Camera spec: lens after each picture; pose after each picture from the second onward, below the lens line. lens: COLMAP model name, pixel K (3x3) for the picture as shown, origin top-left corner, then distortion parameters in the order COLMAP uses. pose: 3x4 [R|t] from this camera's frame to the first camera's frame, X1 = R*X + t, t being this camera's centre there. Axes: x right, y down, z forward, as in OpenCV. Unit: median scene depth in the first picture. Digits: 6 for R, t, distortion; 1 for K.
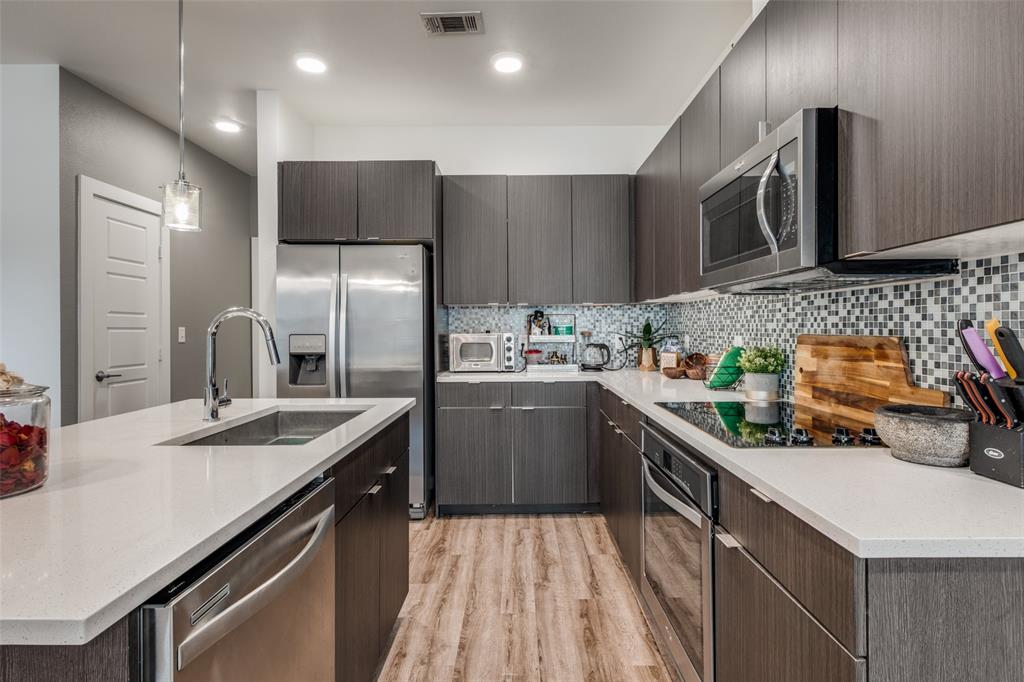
lens RADIAL K [[516.8, 0, 516.2], [0, 516.8, 329.7], [0, 0, 1]] dist [0.019292, -0.013159]
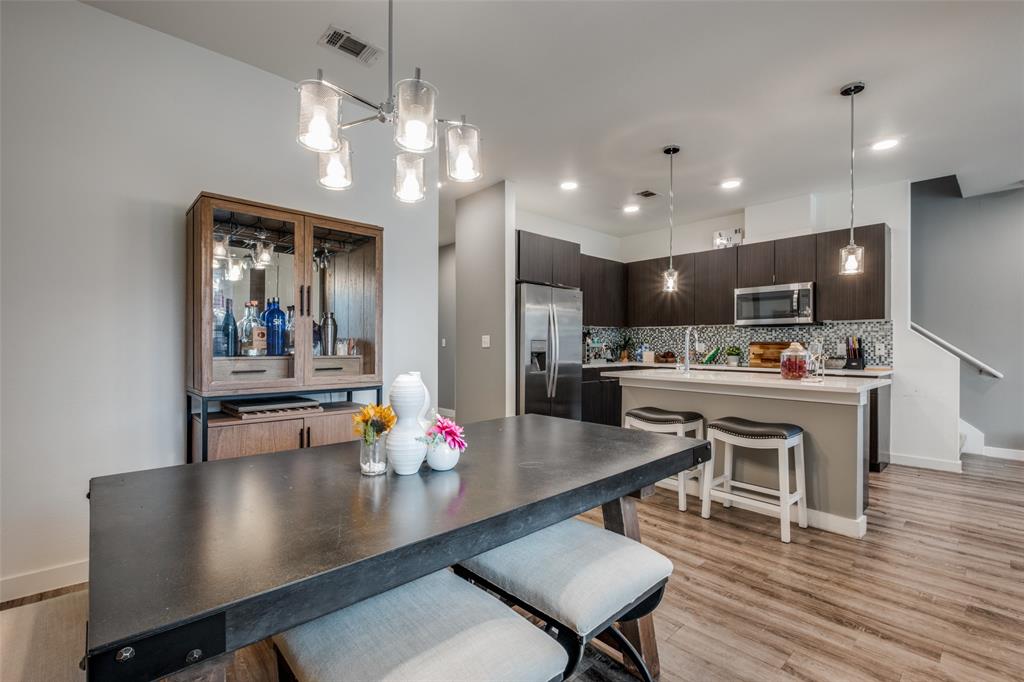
lens RADIAL K [[453.4, 0, 510.7], [0, 453.4, 343.6], [0, 0, 1]] dist [0.001959, 0.000690]
pose [[0.737301, 0.008882, 0.675506, -1.439866], [-0.004621, 0.999956, -0.008105, 0.030792], [-0.675549, 0.002854, 0.737310, 0.006272]]
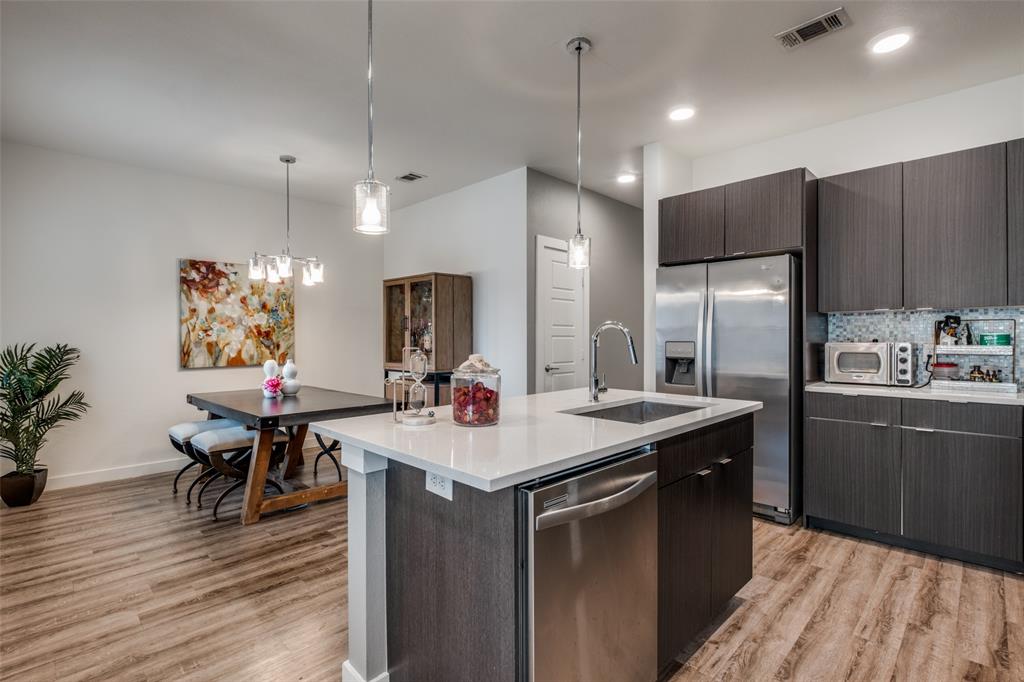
lens RADIAL K [[480.2, 0, 512.0], [0, 480.2, 341.0], [0, 0, 1]] dist [-0.000642, -0.000378]
pose [[0.711695, 0.007976, -0.702444, 0.094553], [-0.002875, 0.999960, 0.008441, -0.000653], [0.702483, -0.003988, 0.711689, -0.047627]]
